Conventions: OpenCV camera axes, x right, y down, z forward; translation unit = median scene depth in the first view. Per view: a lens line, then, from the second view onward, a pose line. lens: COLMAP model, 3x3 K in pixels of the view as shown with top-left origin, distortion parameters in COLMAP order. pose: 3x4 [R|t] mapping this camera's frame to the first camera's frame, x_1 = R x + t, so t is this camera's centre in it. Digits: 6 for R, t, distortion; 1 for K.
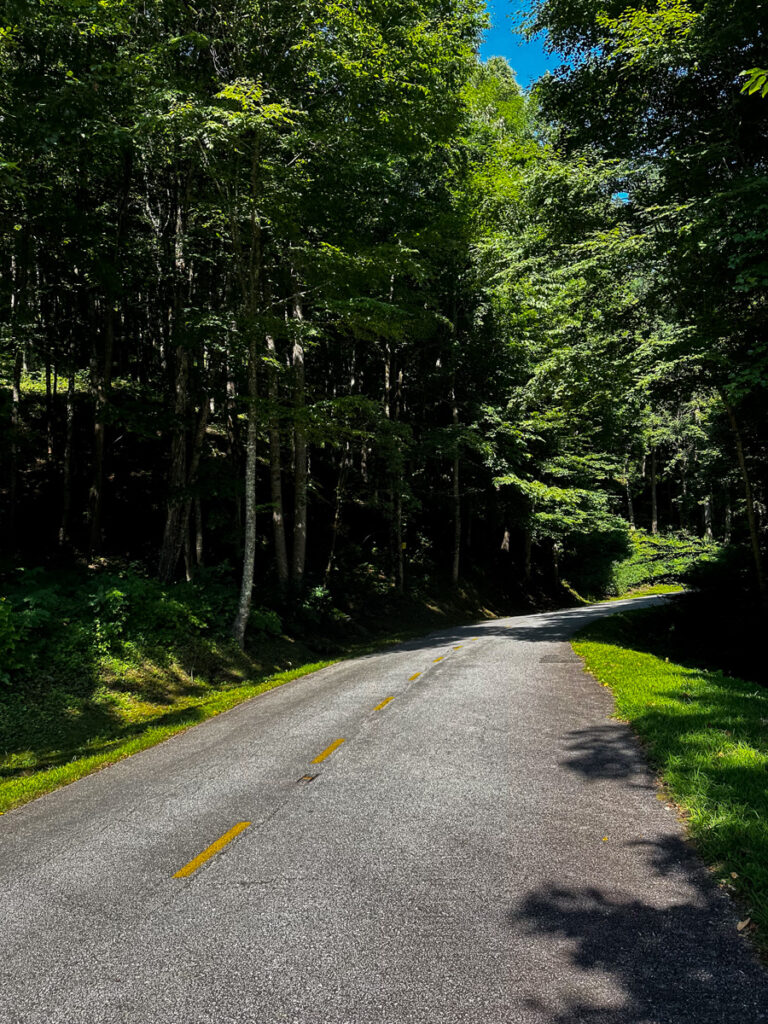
lens RADIAL K [[725.9, 0, 384.0], [0, 725.9, 512.0], [0, 0, 1]] dist [0.173876, -0.294879]
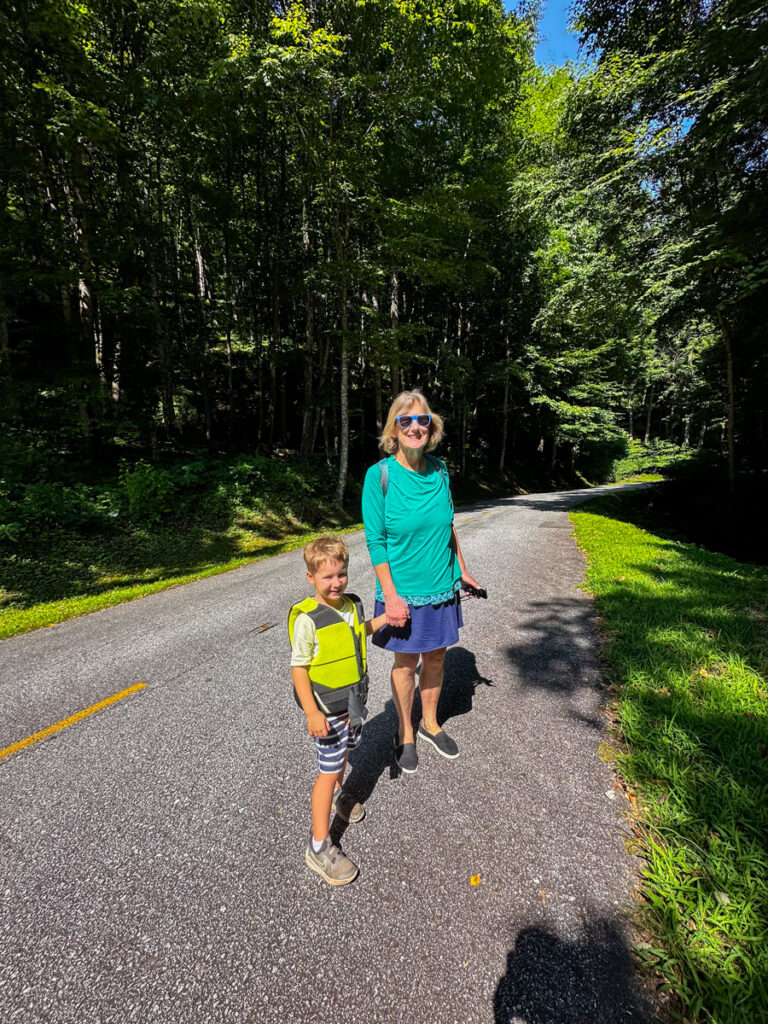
lens RADIAL K [[405.4, 0, 384.0], [0, 405.4, 512.0], [0, 0, 1]] dist [-0.000958, -0.000510]
pose [[0.976416, 0.049538, -0.210136, 0.054073], [-0.007293, 0.980333, 0.197218, 0.021042], [0.215773, -0.191034, 0.957574, 0.144763]]
